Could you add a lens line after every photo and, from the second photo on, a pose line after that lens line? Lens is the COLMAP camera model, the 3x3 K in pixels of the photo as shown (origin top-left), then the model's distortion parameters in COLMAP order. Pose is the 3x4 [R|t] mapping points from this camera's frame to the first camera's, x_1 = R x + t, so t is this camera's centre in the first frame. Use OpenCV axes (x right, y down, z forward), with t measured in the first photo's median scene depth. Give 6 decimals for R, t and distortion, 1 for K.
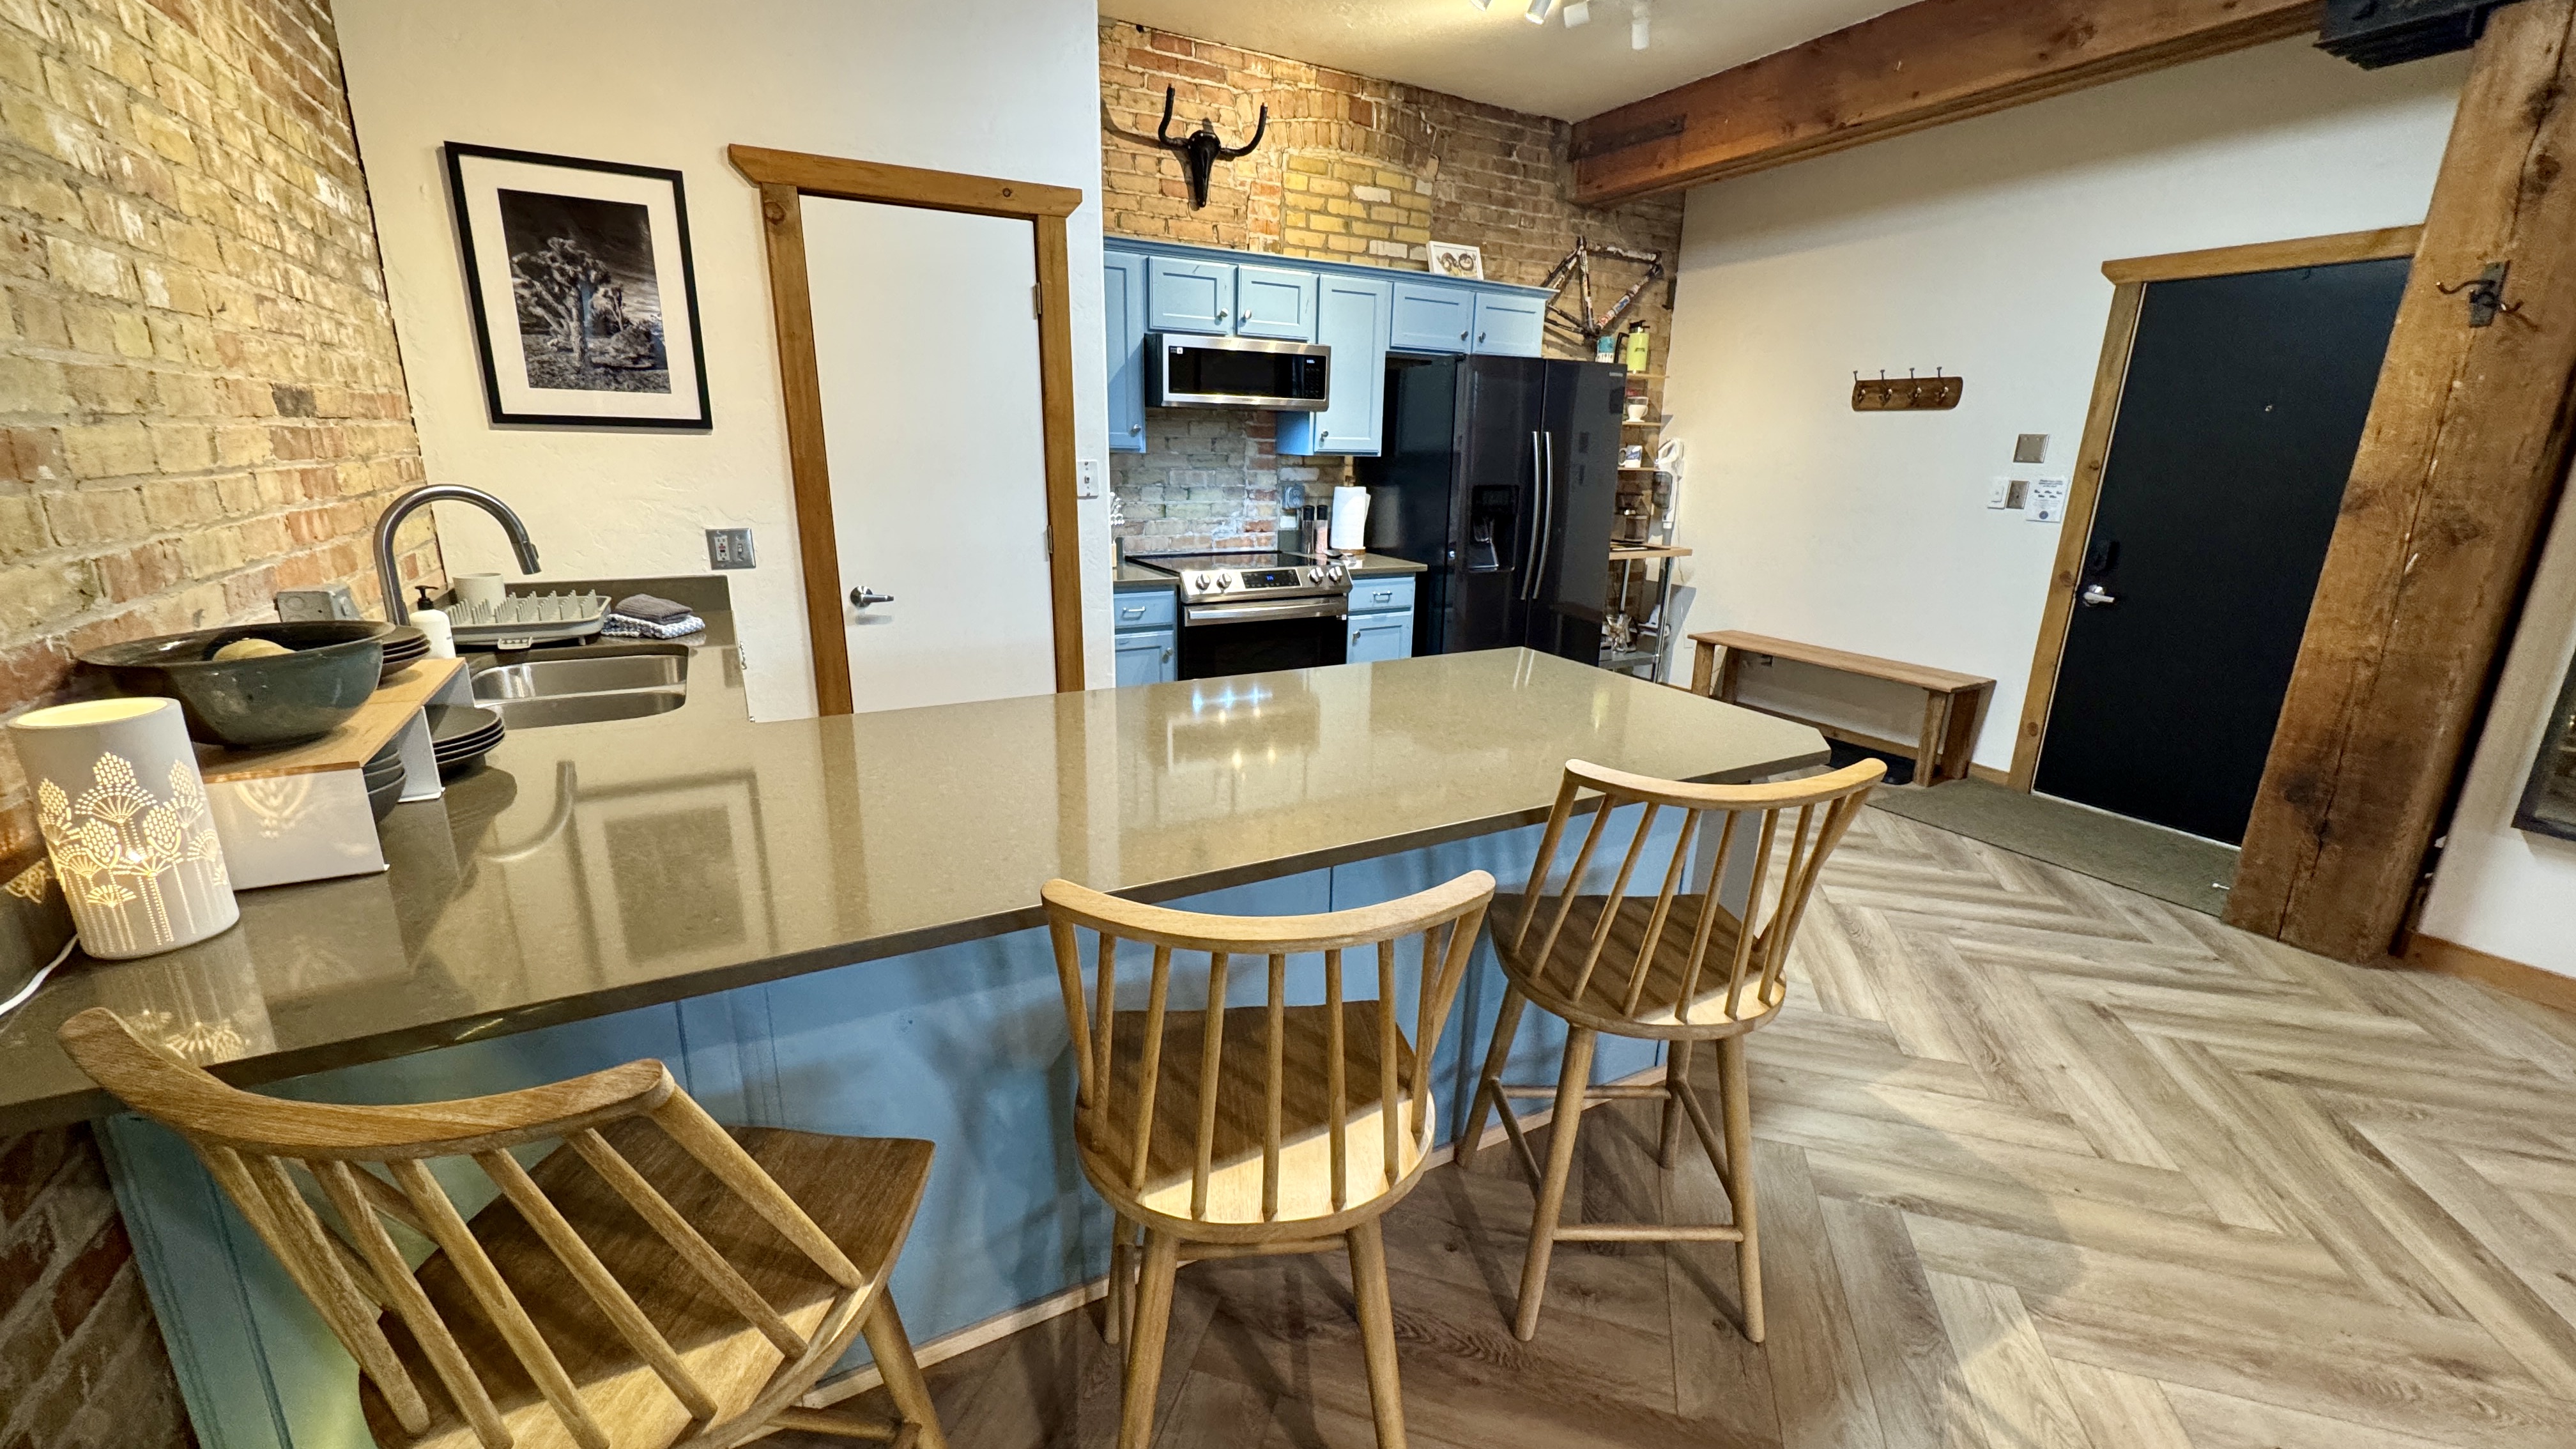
lens RADIAL K [[1026.5, 0, 1290.7], [0, 1026.5, 722.6], [0, 0, 1]] dist [-0.000245, -0.000117]
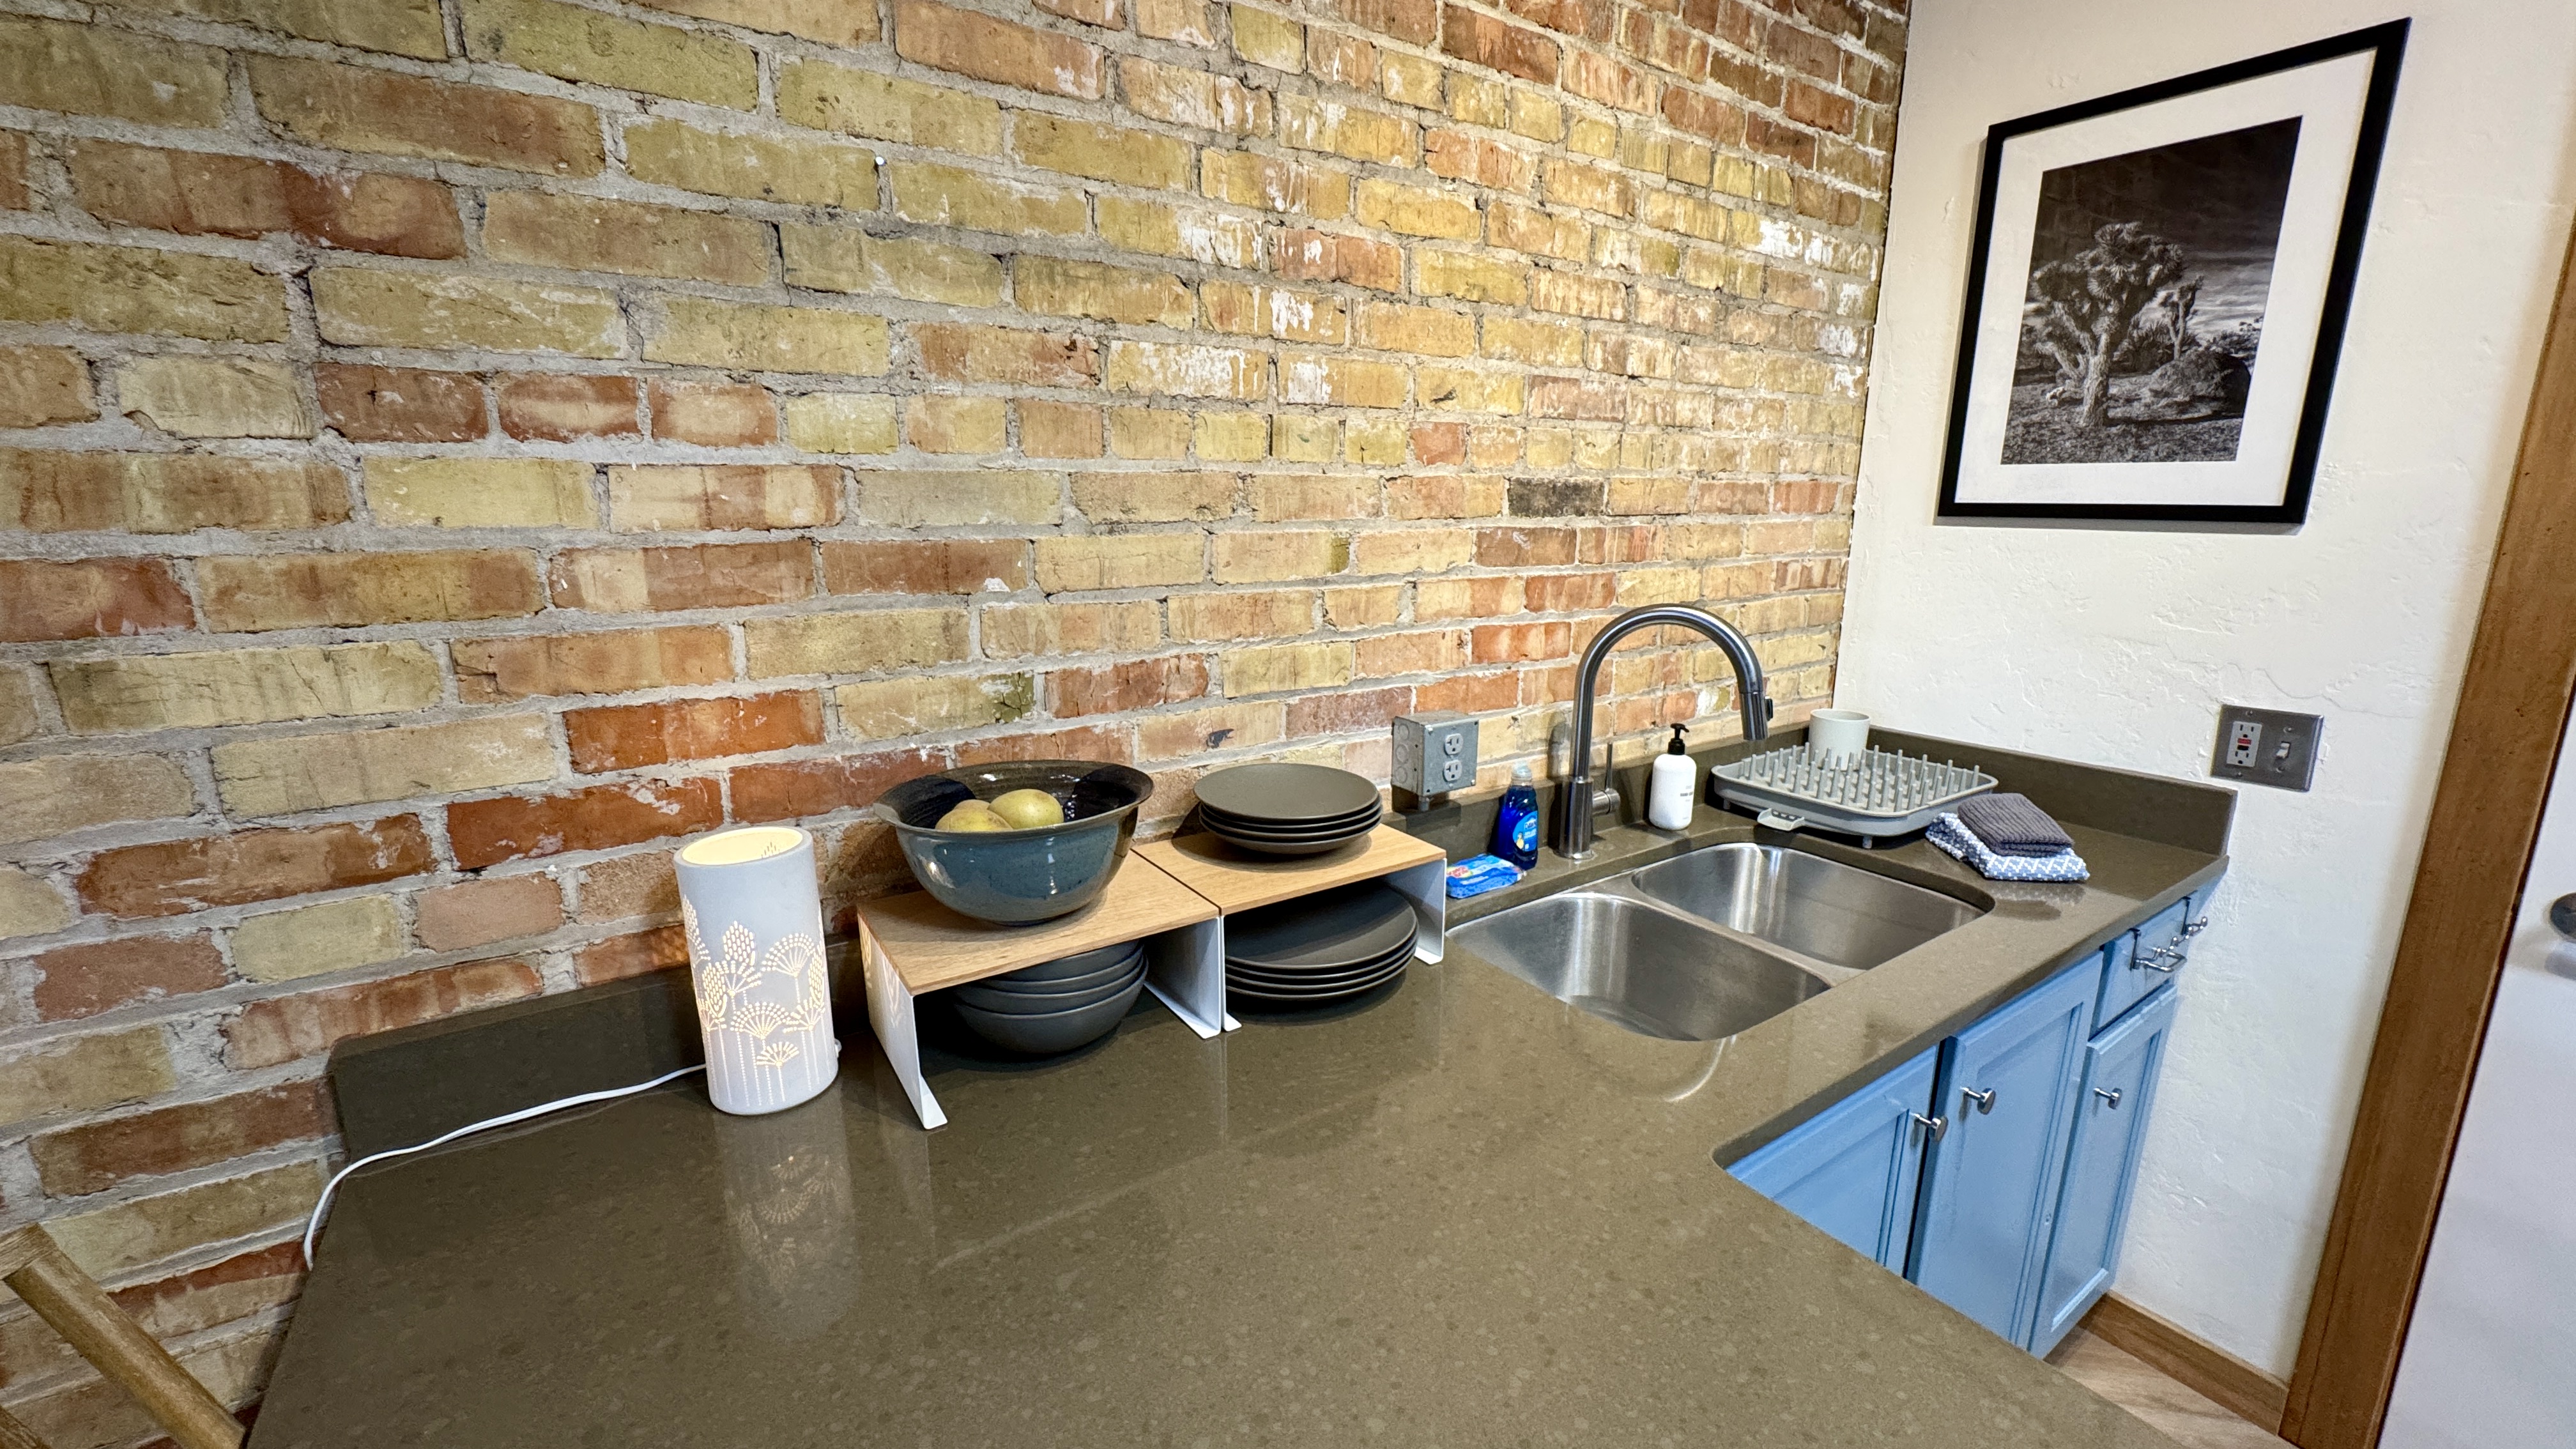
lens RADIAL K [[1026.5, 0, 1291.2], [0, 1026.5, 725.1], [0, 0, 1]] dist [-0.000245, -0.000117]
pose [[0.088273, 0.194458, -0.976931, -0.056129], [-0.264677, 0.950082, 0.165198, -0.095930], [0.960288, 0.243989, 0.135335, 0.318538]]
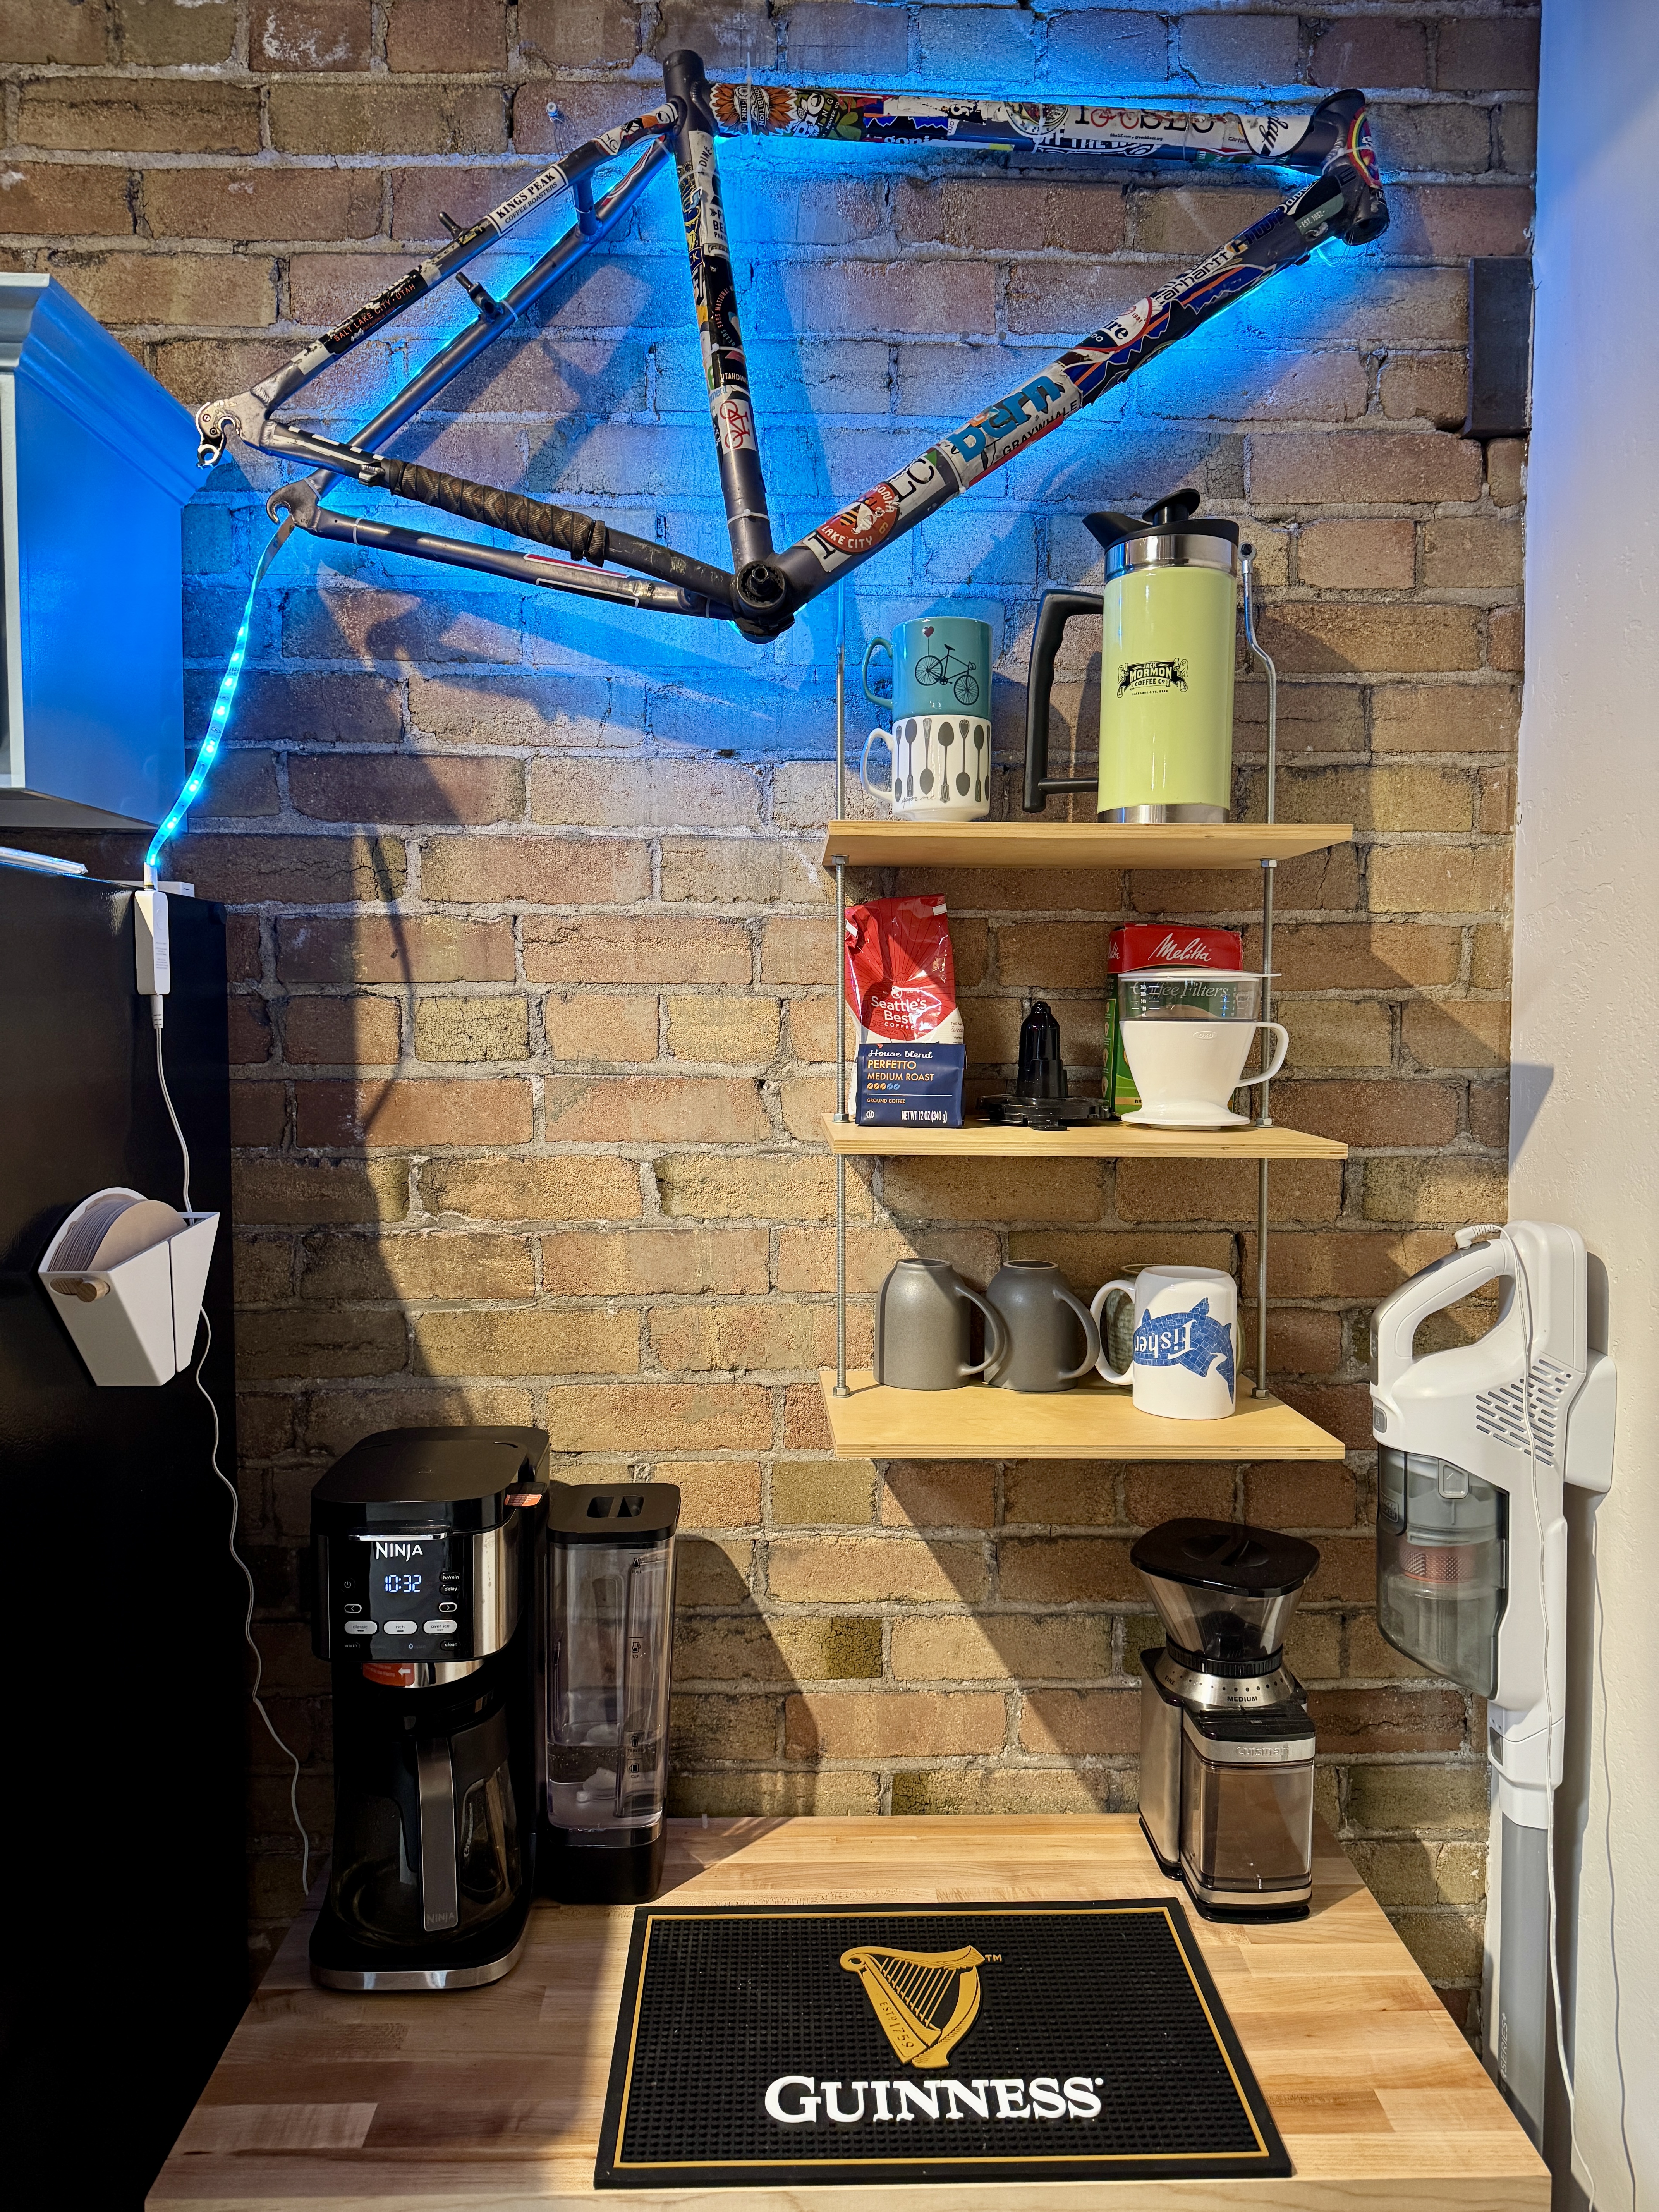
lens RADIAL K [[1545.2, 0, 835.0], [0, 1545.2, 1112.4], [0, 0, 1]] dist [0.032194, -0.038047]
pose [[0.888895, 0.013473, -0.457914, 0.534364], [-0.108723, 0.977213, -0.182300, -0.333282], [0.445023, 0.211831, 0.870104, 1.045175]]
